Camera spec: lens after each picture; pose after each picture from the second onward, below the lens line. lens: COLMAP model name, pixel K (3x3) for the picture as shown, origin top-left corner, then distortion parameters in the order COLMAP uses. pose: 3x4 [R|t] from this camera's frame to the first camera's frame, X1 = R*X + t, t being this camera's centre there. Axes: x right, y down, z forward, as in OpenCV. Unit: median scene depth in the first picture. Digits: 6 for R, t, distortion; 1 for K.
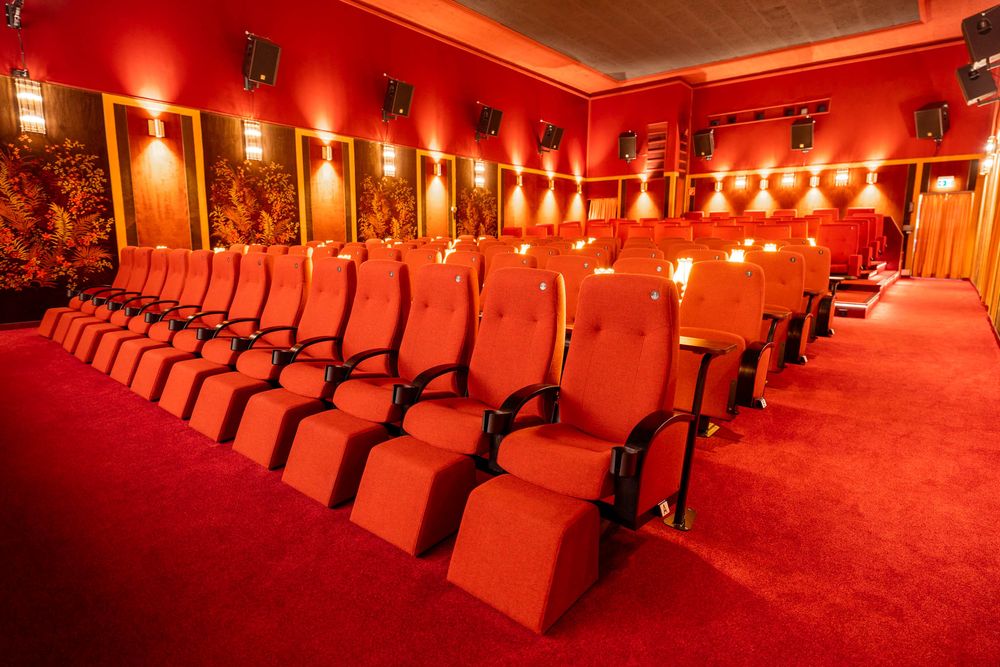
lens RADIAL K [[523.9, 0, 499.1], [0, 523.9, 316.7], [0, 0, 1]] dist [-0.001930, -0.000477]
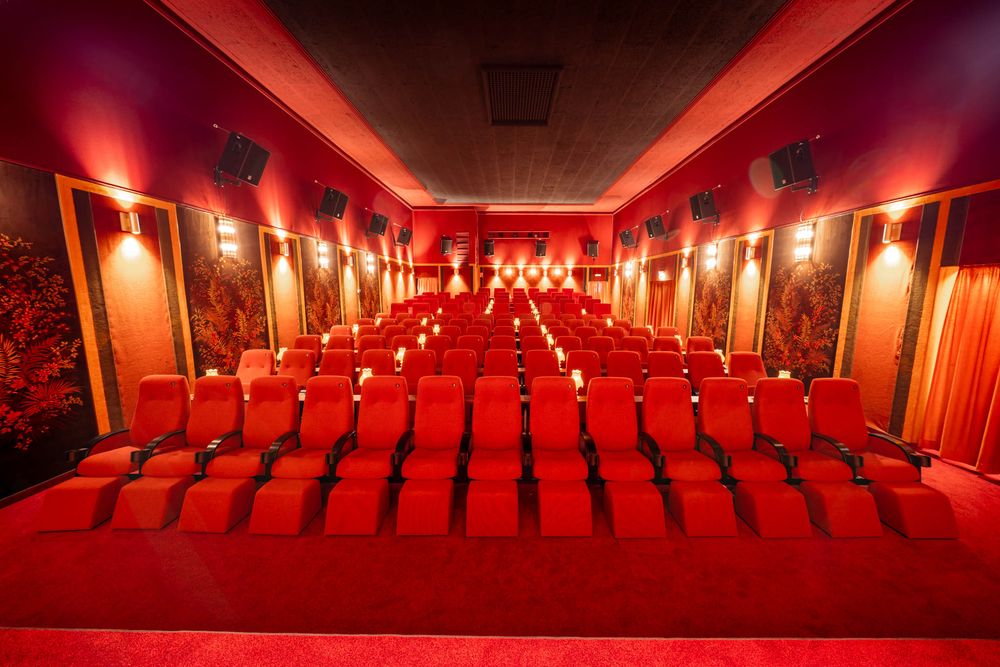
lens RADIAL K [[343.2, 0, 500.0], [0, 343.2, 333.5], [0, 0, 1]] dist [-0.000443, 0.000052]
pose [[0.776474, -0.089513, 0.623760, -0.449820], [0.095738, 0.995126, 0.023628, -0.117050], [-0.622835, 0.041371, 0.781259, 0.183537]]
